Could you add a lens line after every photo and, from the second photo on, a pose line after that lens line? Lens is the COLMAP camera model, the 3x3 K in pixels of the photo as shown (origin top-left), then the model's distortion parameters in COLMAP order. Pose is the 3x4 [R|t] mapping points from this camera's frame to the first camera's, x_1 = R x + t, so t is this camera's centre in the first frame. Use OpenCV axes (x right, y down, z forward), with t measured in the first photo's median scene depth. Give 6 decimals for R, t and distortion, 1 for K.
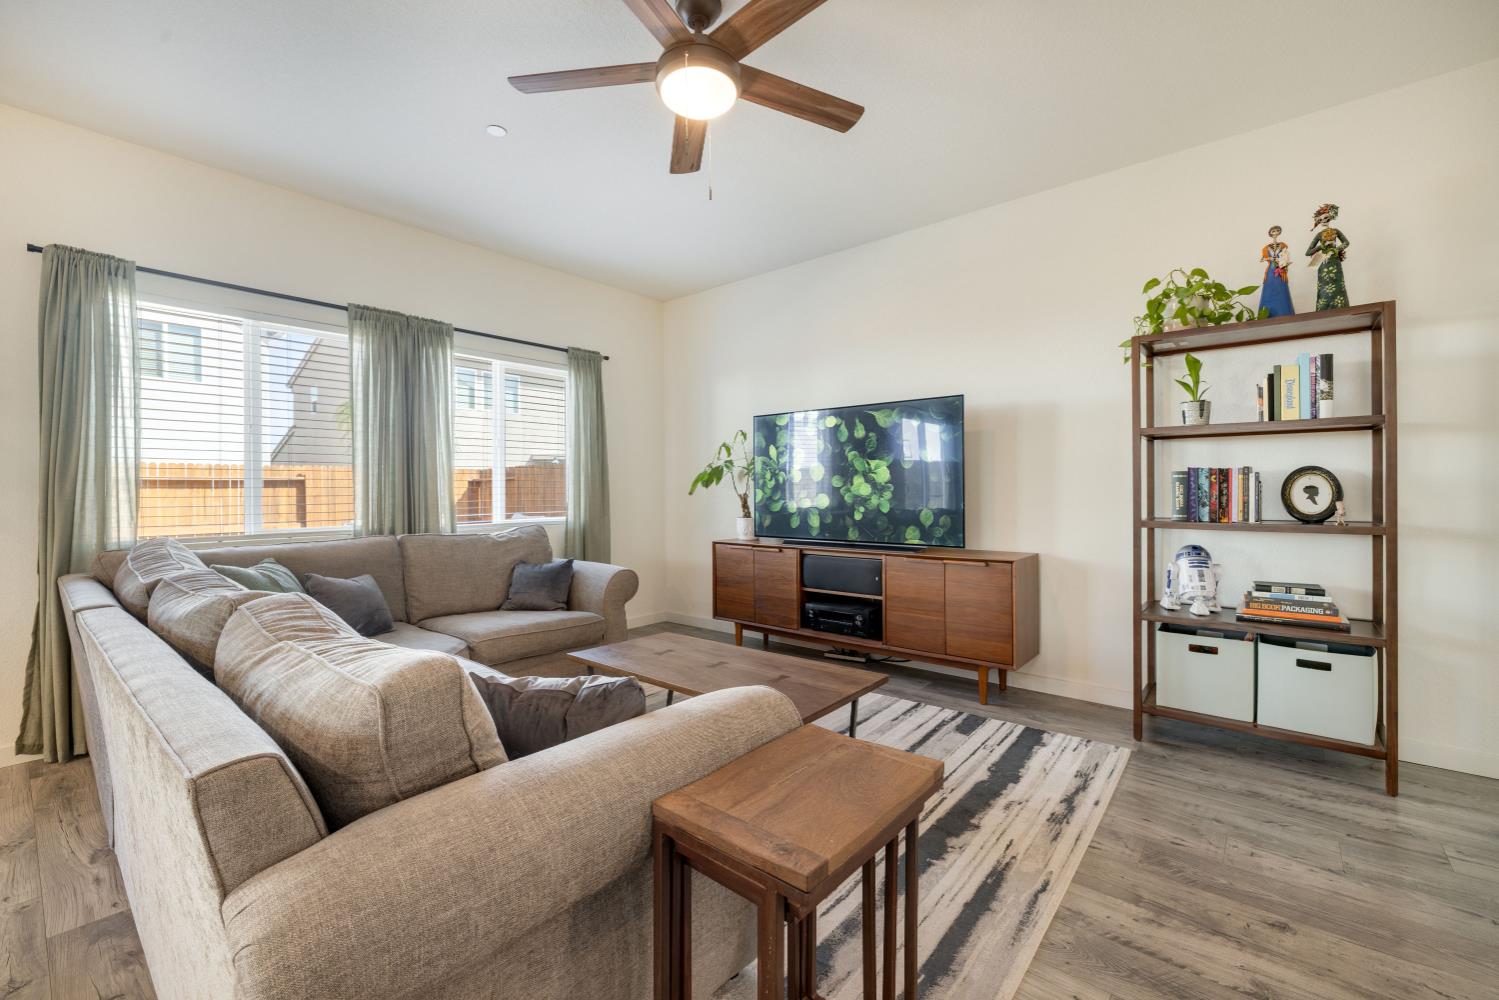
lens RADIAL K [[623.7, 0, 744.8], [0, 623.7, 493.0], [0, 0, 1]] dist [-0.000640, 0.000099]
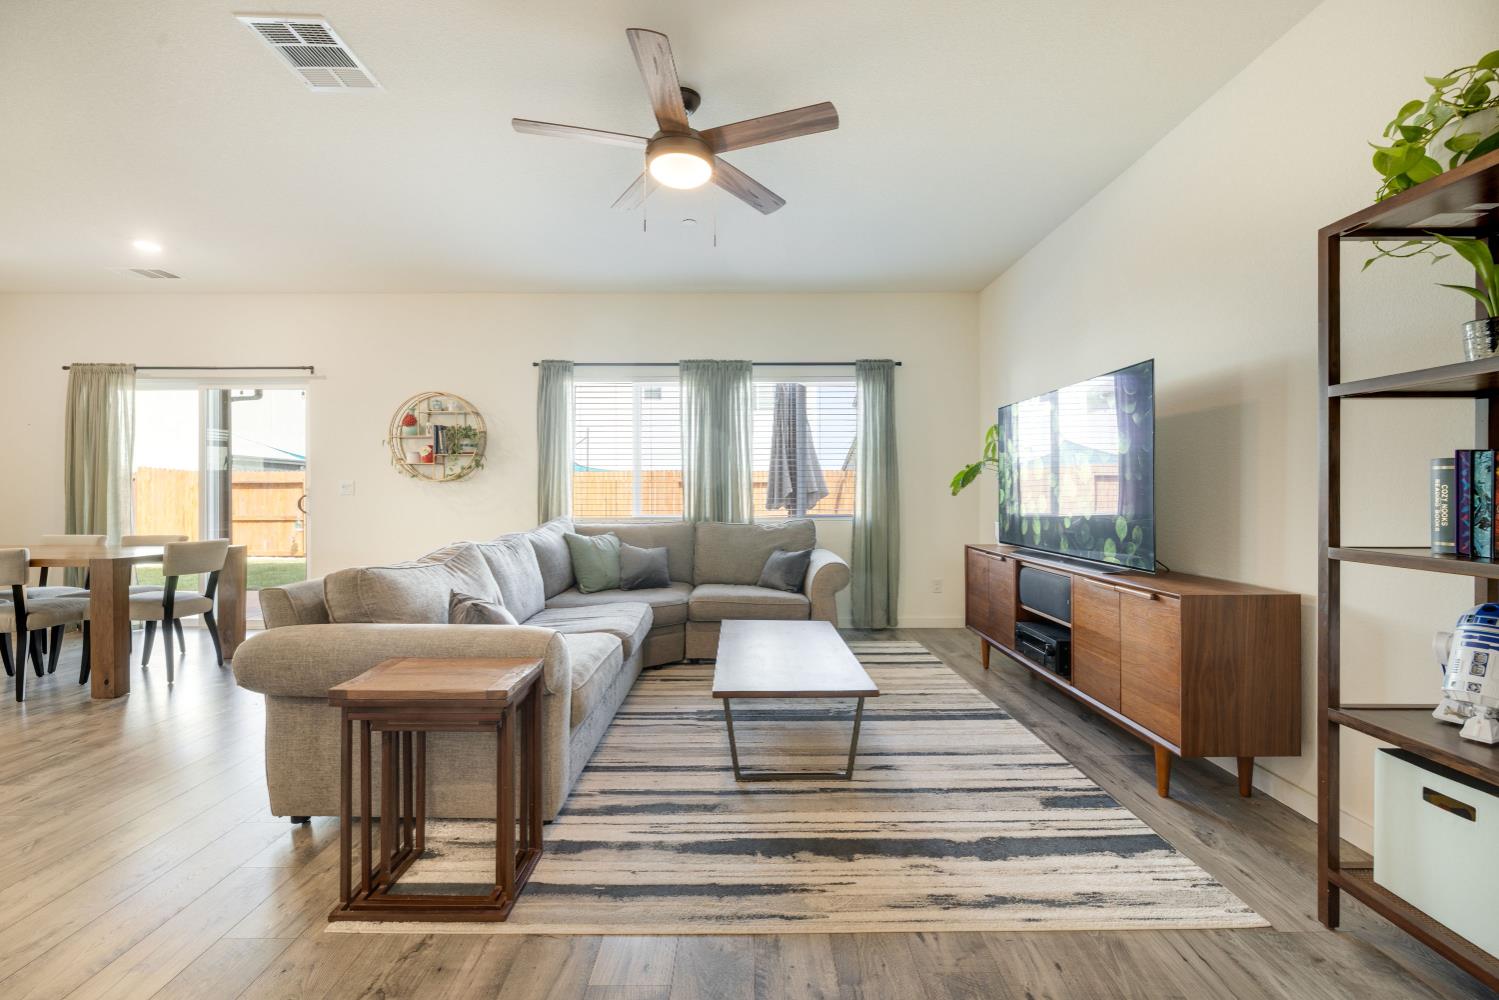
lens RADIAL K [[628.1, 0, 747.9], [0, 628.1, 494.8], [0, 0, 1]] dist [-0.001912, 0.000027]
pose [[0.651075, 0.009799, -0.758950, 0.664591], [-0.007262, 0.999951, 0.006681, -0.003290], [0.758978, 0.001162, 0.651115, 0.196603]]
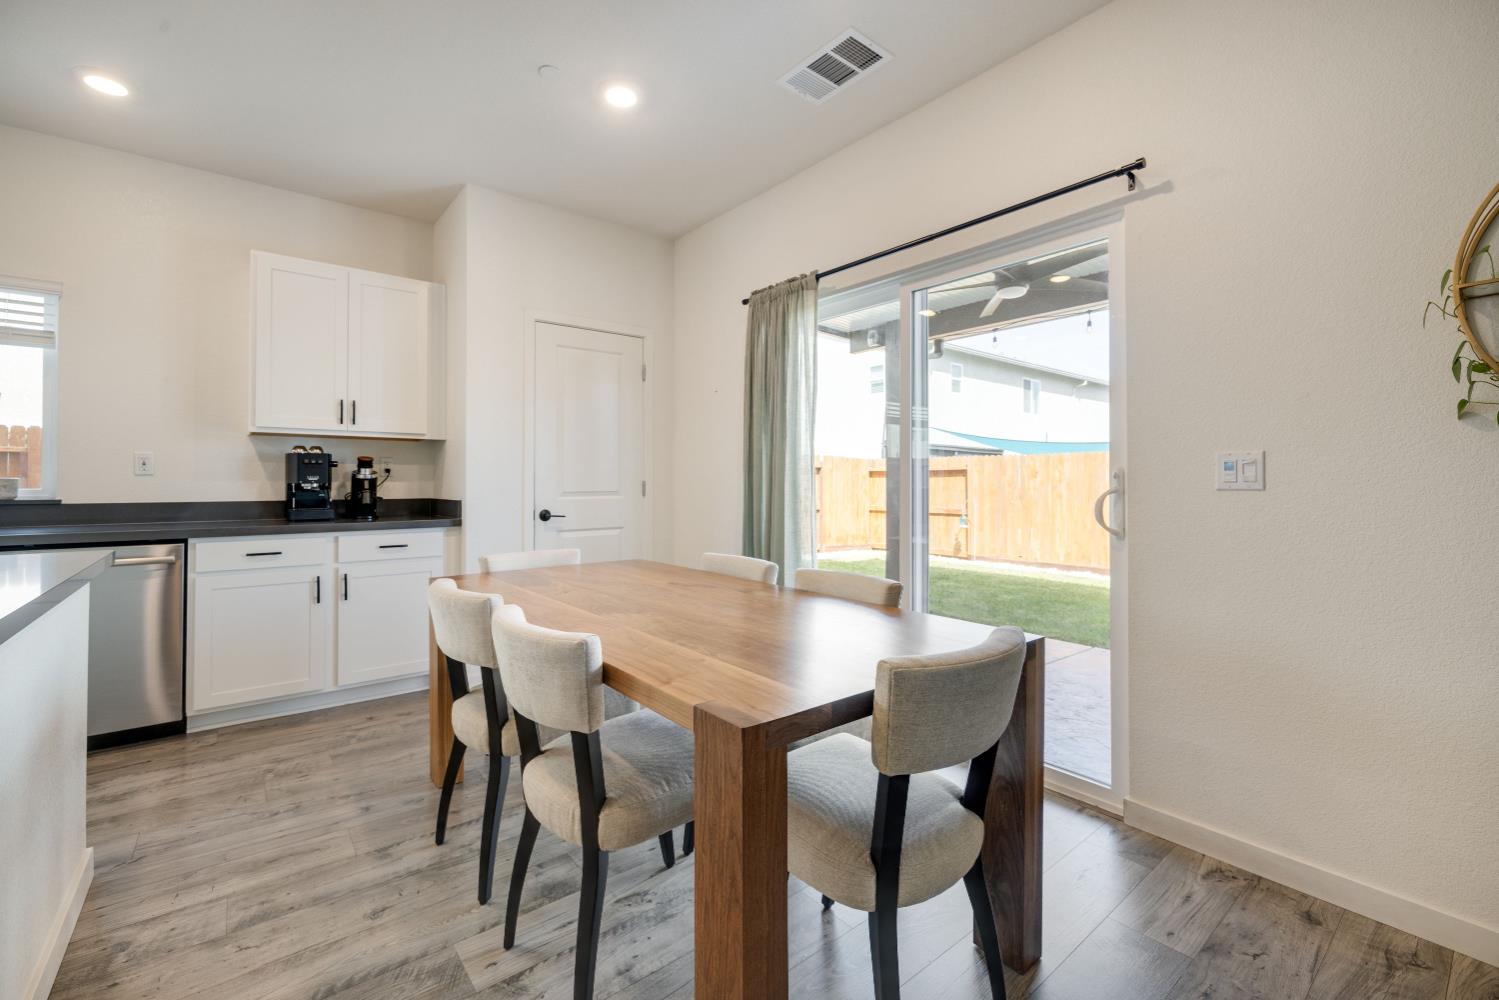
lens RADIAL K [[636.3, 0, 745.8], [0, 636.3, 473.2], [0, 0, 1]] dist [0.000649, 0.000330]
pose [[-0.185443, -0.005415, -0.982640, -0.640294], [-0.003018, 0.999983, -0.004941, 0.004200], [0.982650, 0.002049, -0.185456, 0.122155]]
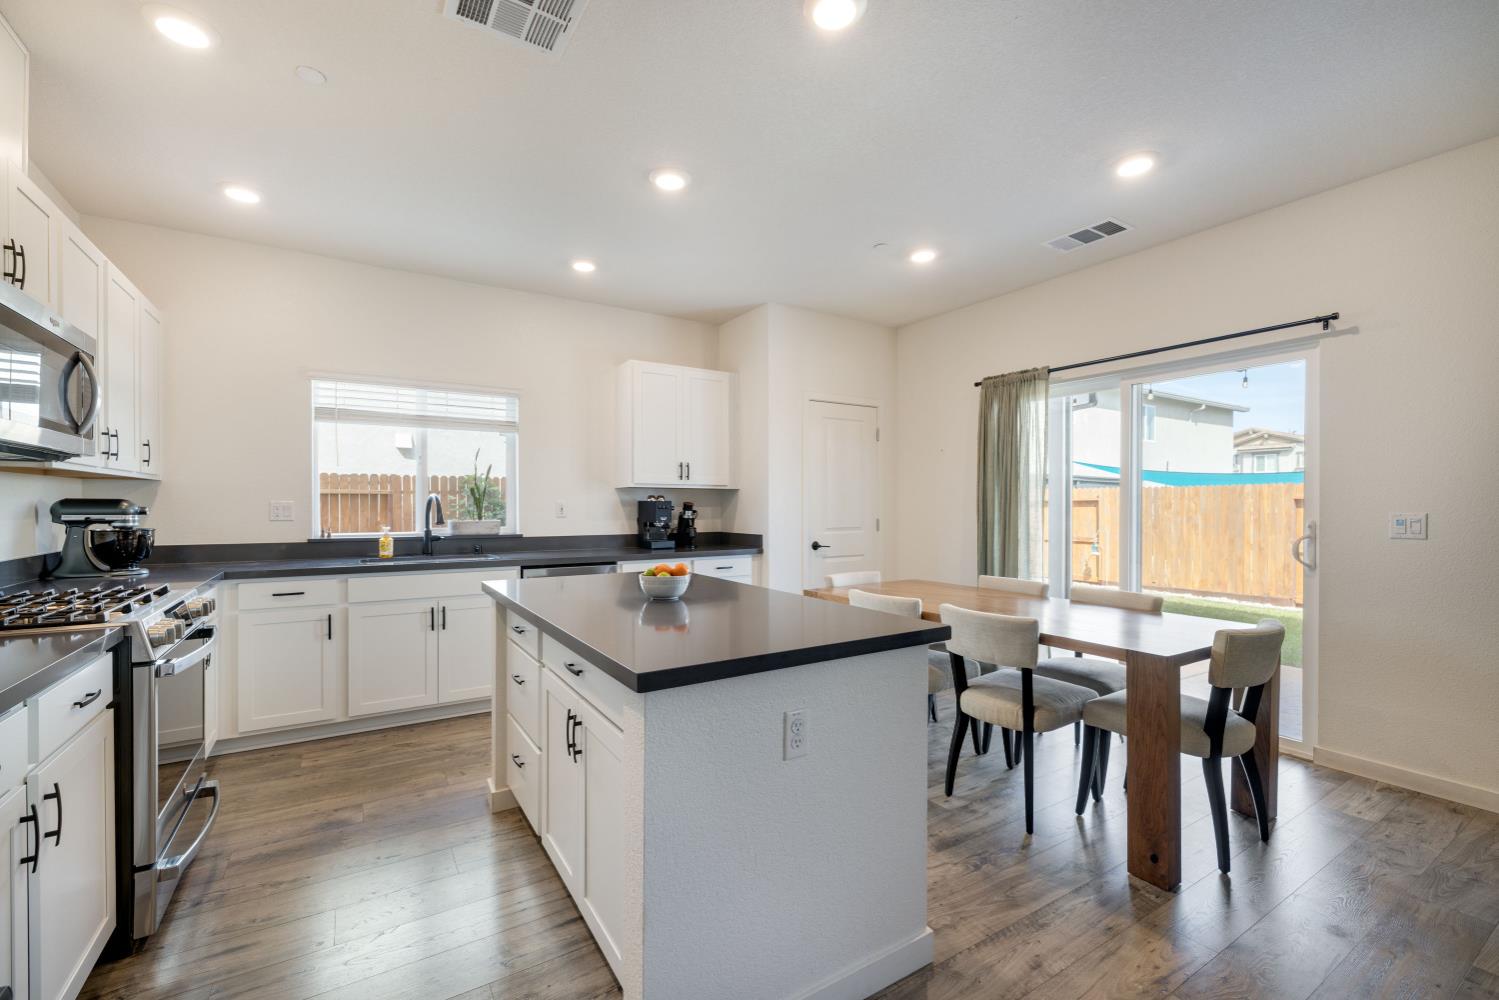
lens RADIAL K [[634.9, 0, 746.1], [0, 634.9, 506.7], [0, 0, 1]] dist [0.000150, 0.000103]
pose [[-0.300566, 0.011902, -0.953687, -0.161259], [-0.002422, 0.999909, 0.013242, -0.041068], [0.953758, 0.006290, -0.300510, -0.165381]]
